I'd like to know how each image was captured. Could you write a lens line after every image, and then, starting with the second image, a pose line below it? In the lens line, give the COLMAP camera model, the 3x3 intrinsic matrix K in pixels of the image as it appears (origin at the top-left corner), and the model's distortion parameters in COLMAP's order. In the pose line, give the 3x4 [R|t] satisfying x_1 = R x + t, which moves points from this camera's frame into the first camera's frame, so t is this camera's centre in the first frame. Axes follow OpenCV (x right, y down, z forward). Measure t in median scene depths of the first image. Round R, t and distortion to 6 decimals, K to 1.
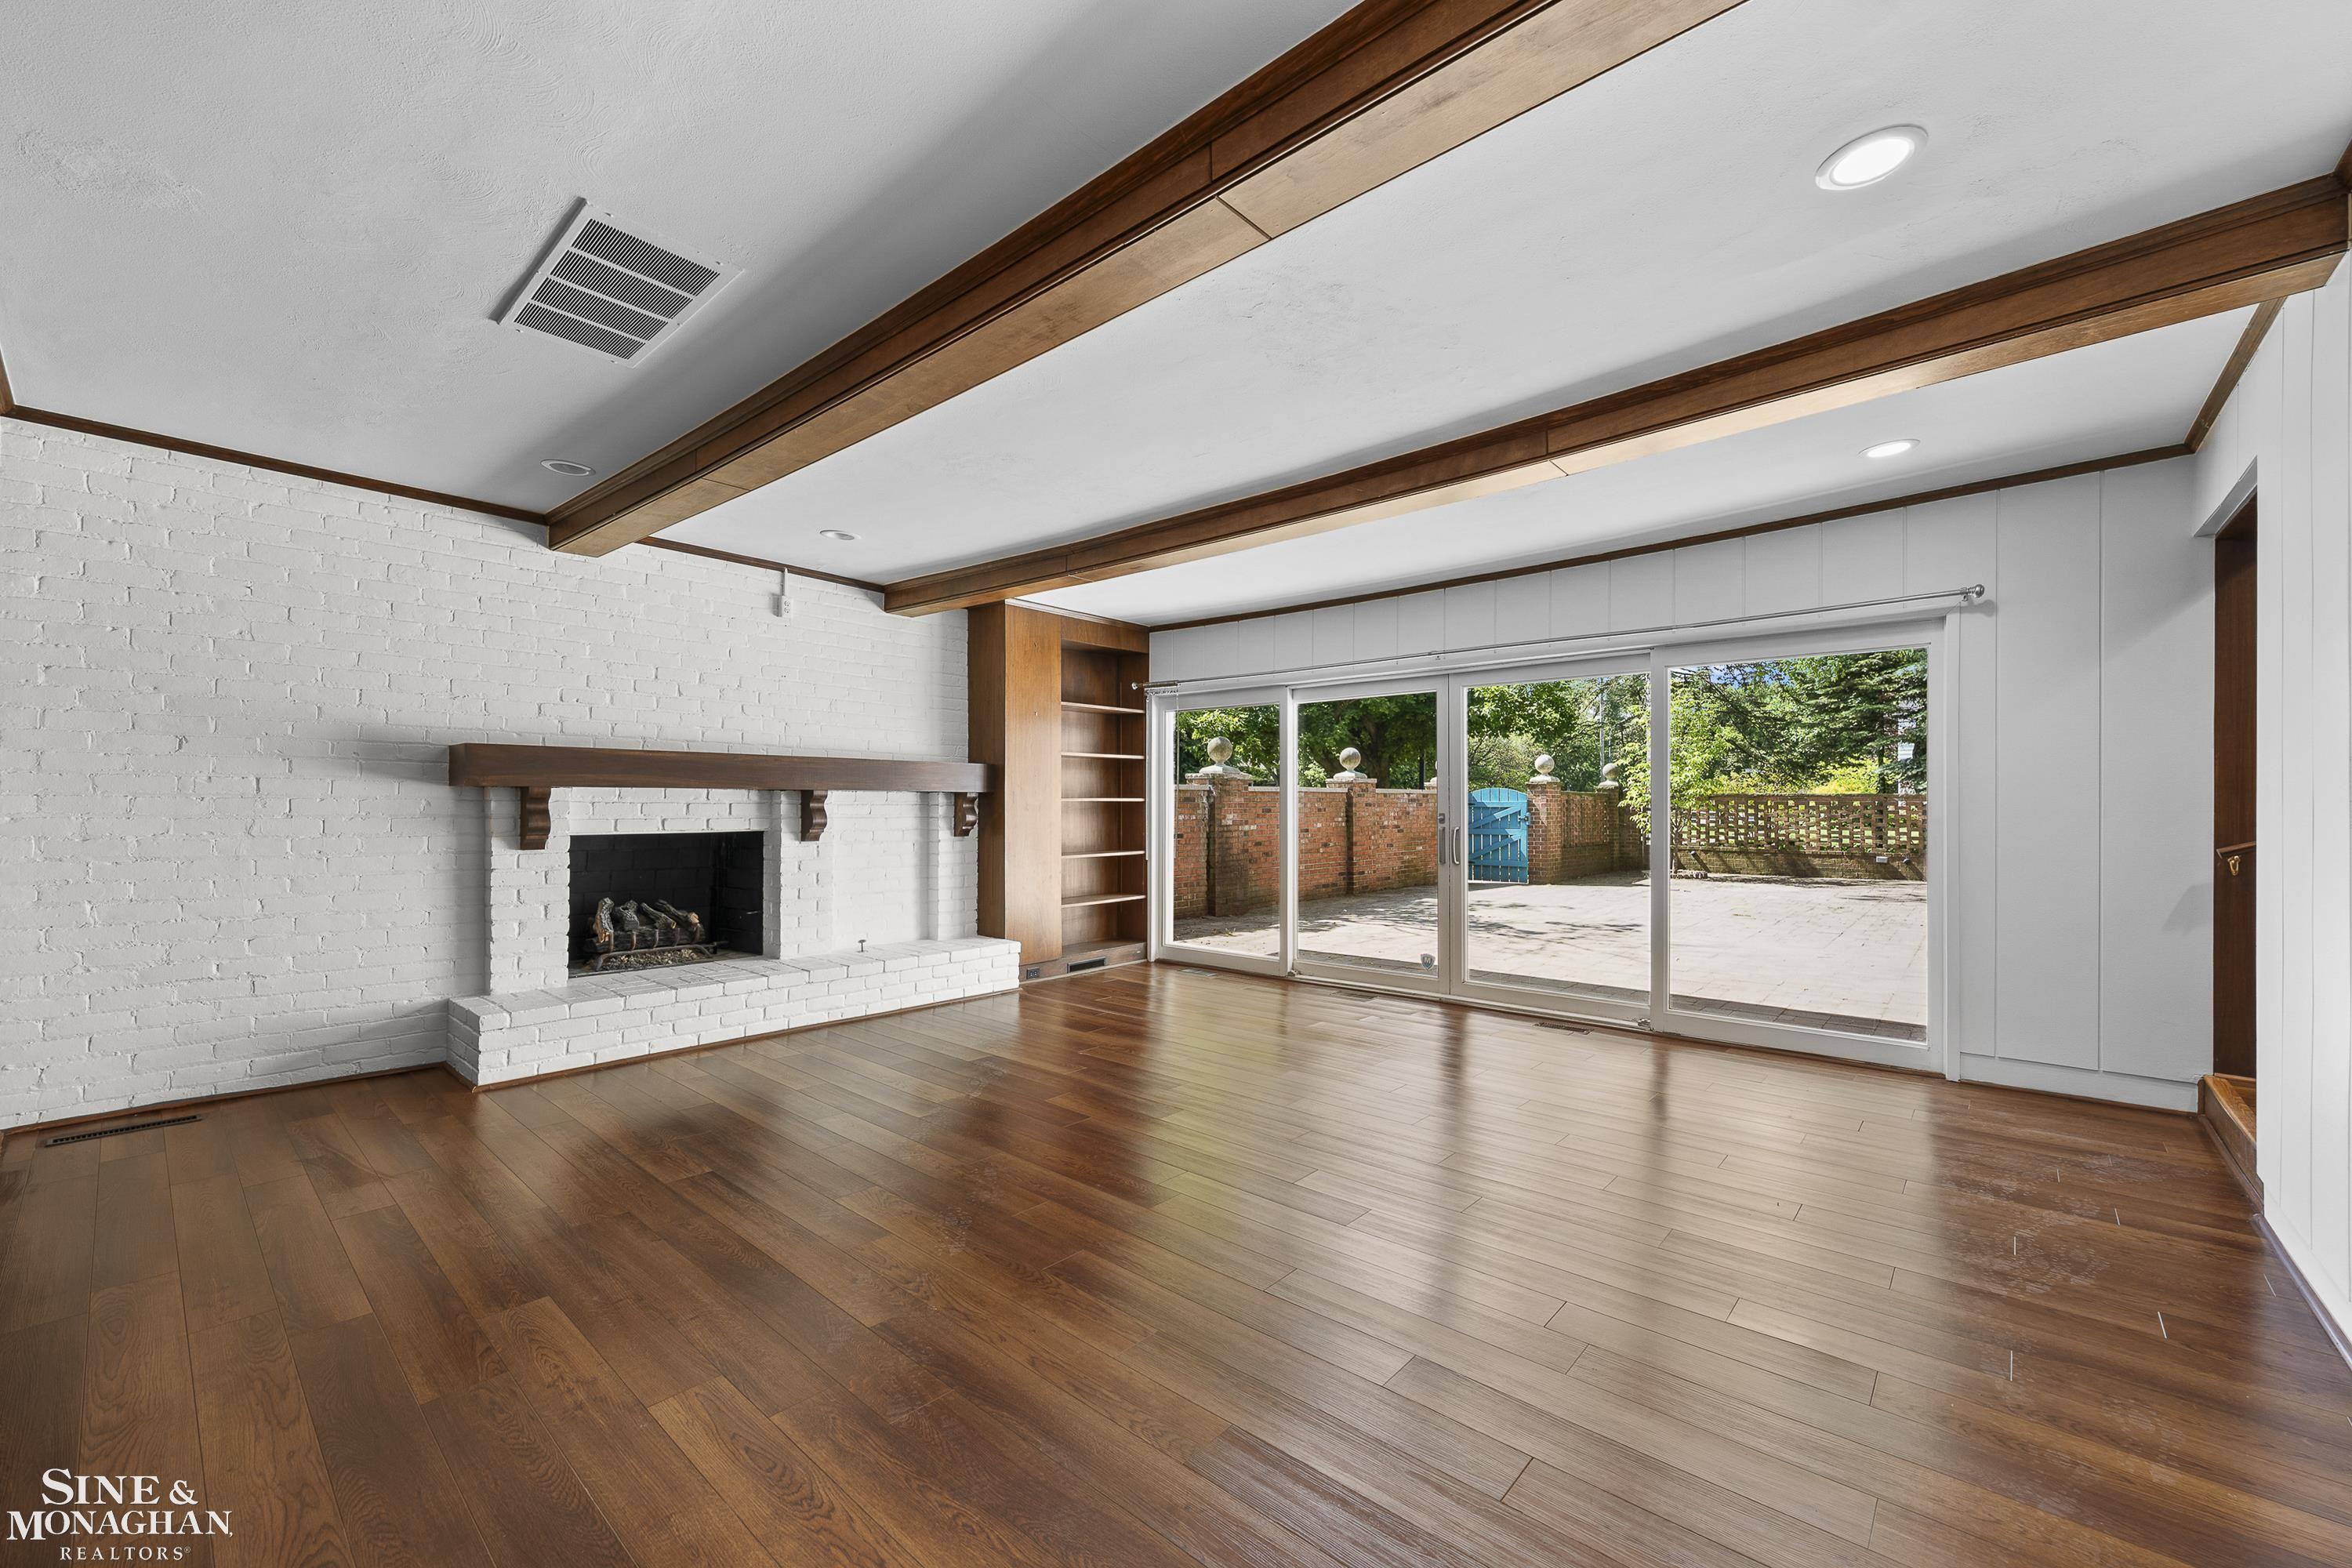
lens RADIAL K [[937.0, 0, 1172.6], [0, 937.0, 801.5], [0, 0, 1]] dist [-0.003593, 0.000141]
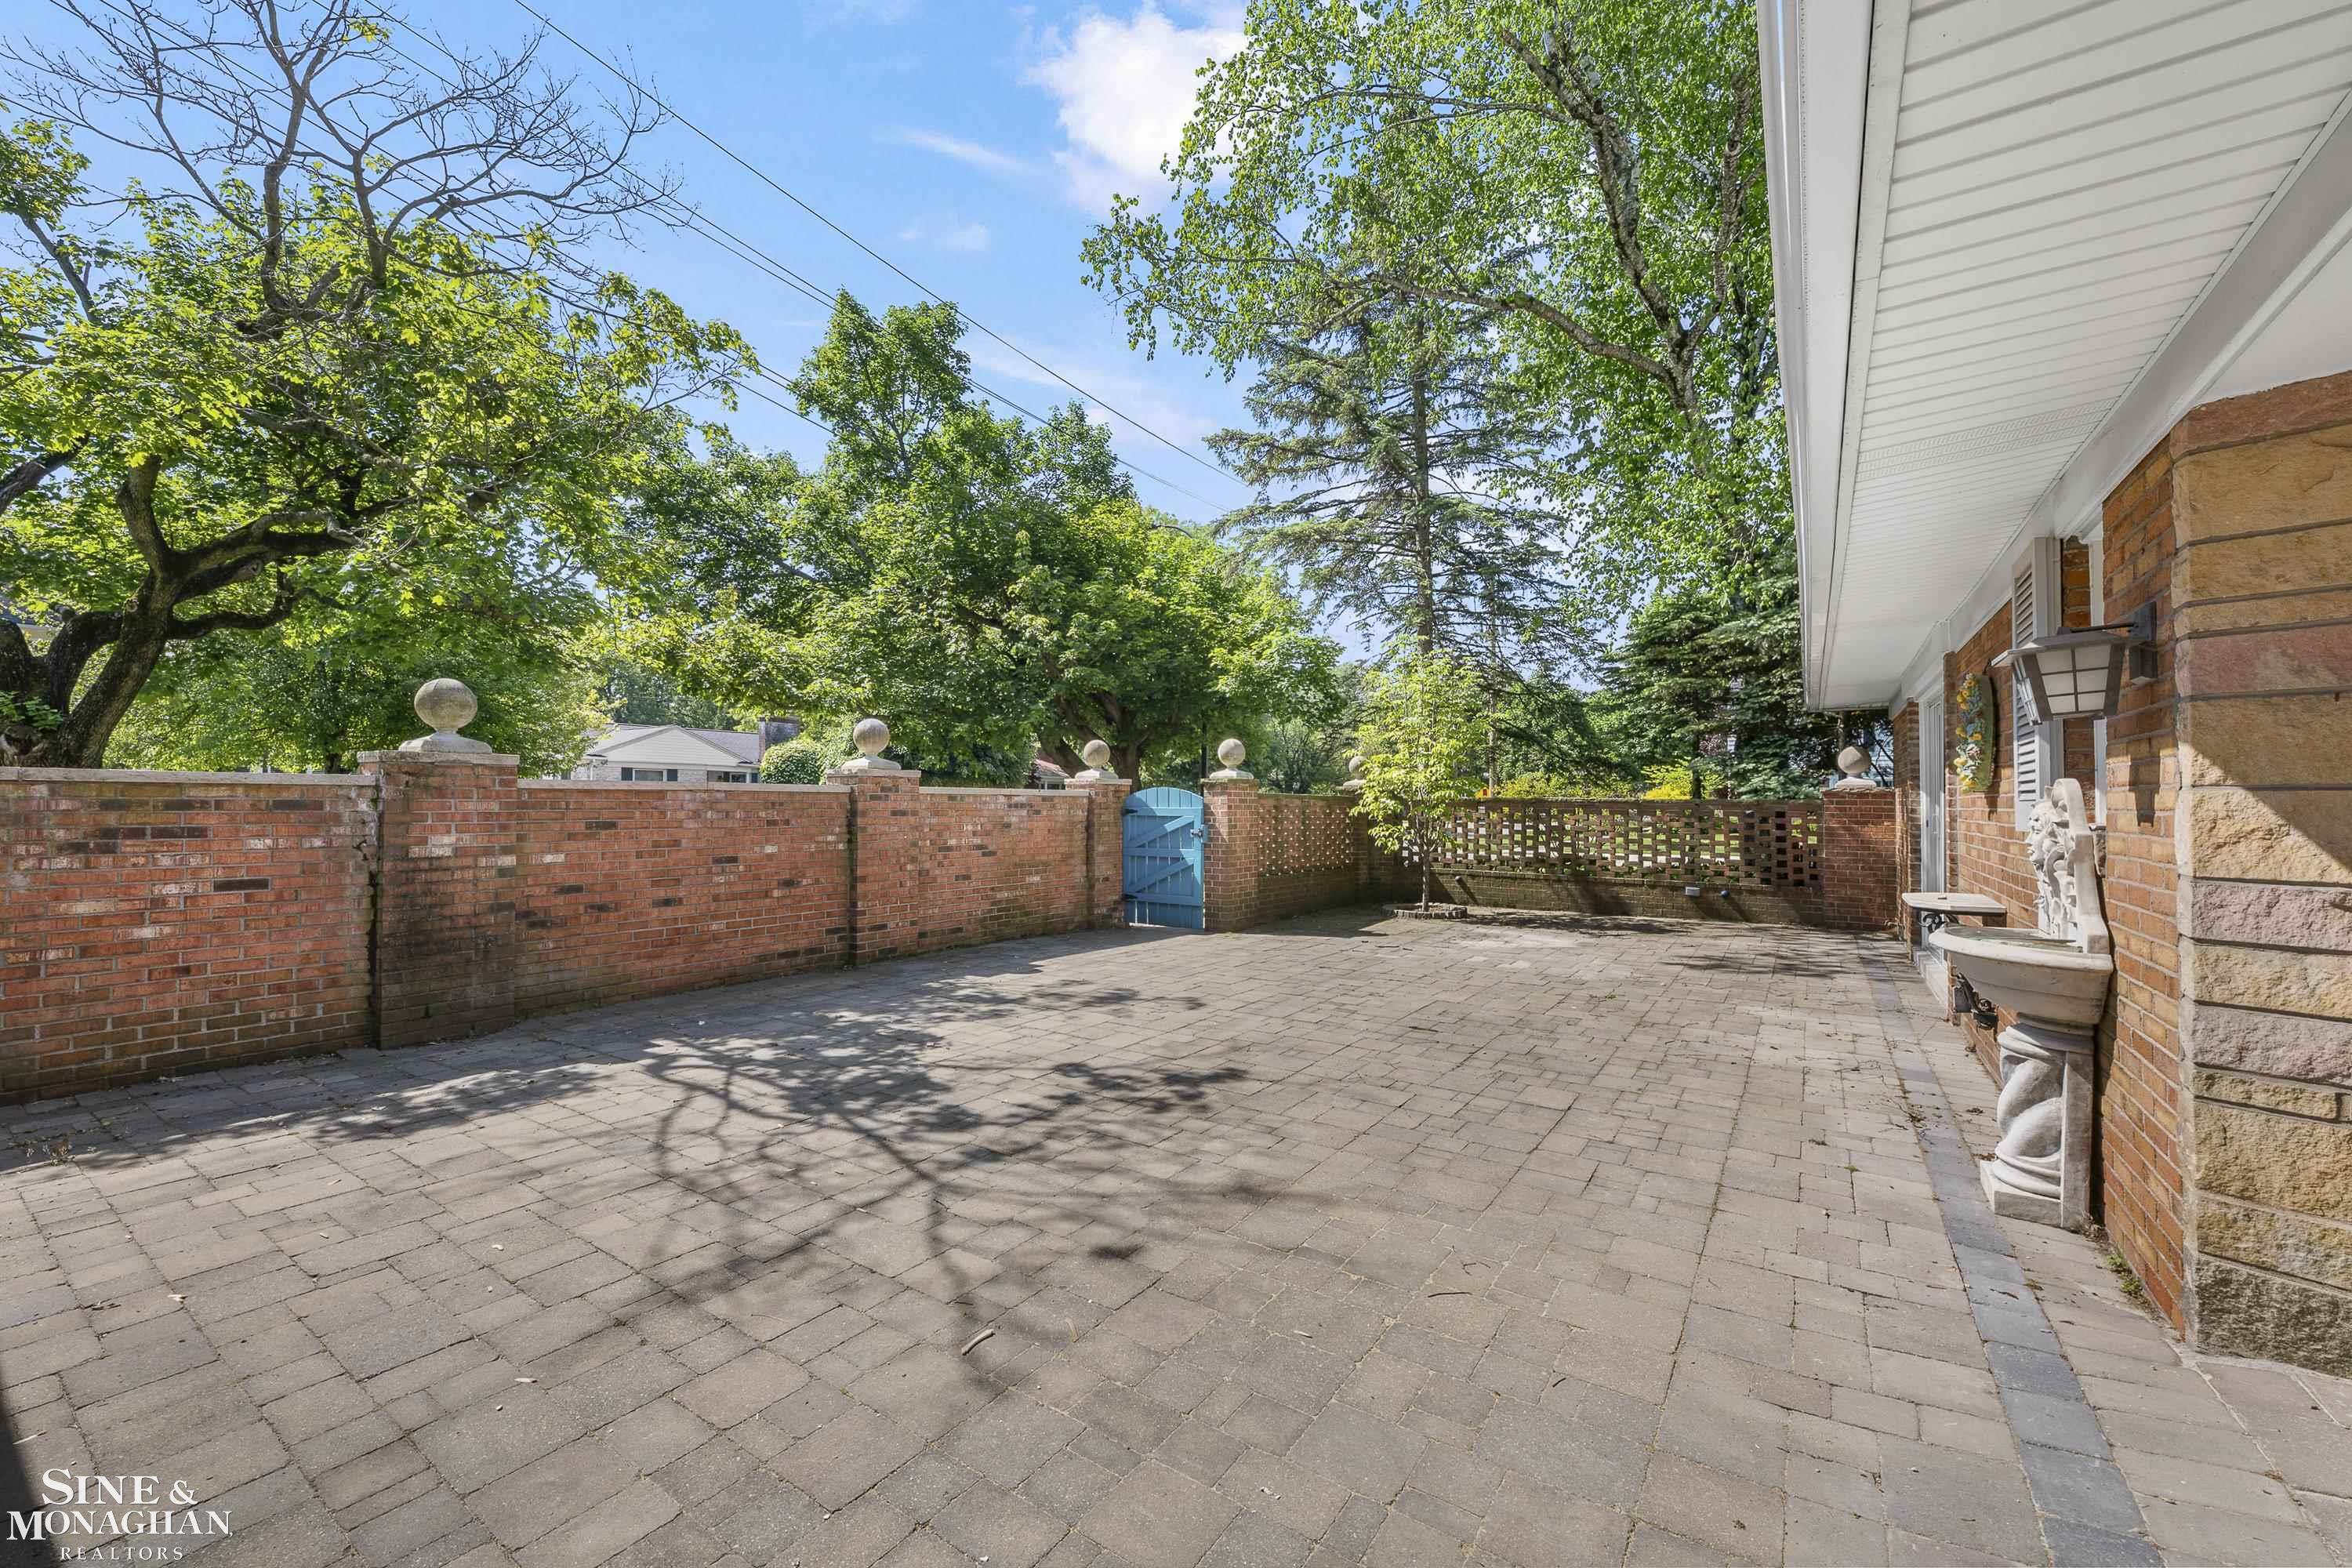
lens RADIAL K [[937.0, 0, 1192.2], [0, 937.0, 795.2], [0, 0, 1]] dist [-0.003593, 0.000141]
pose [[0.991009, 0.001166, 0.133790, 0.300610], [0.000440, 0.999928, -0.011977, -0.000893], [-0.133794, 0.011928, 0.990937, 0.357467]]
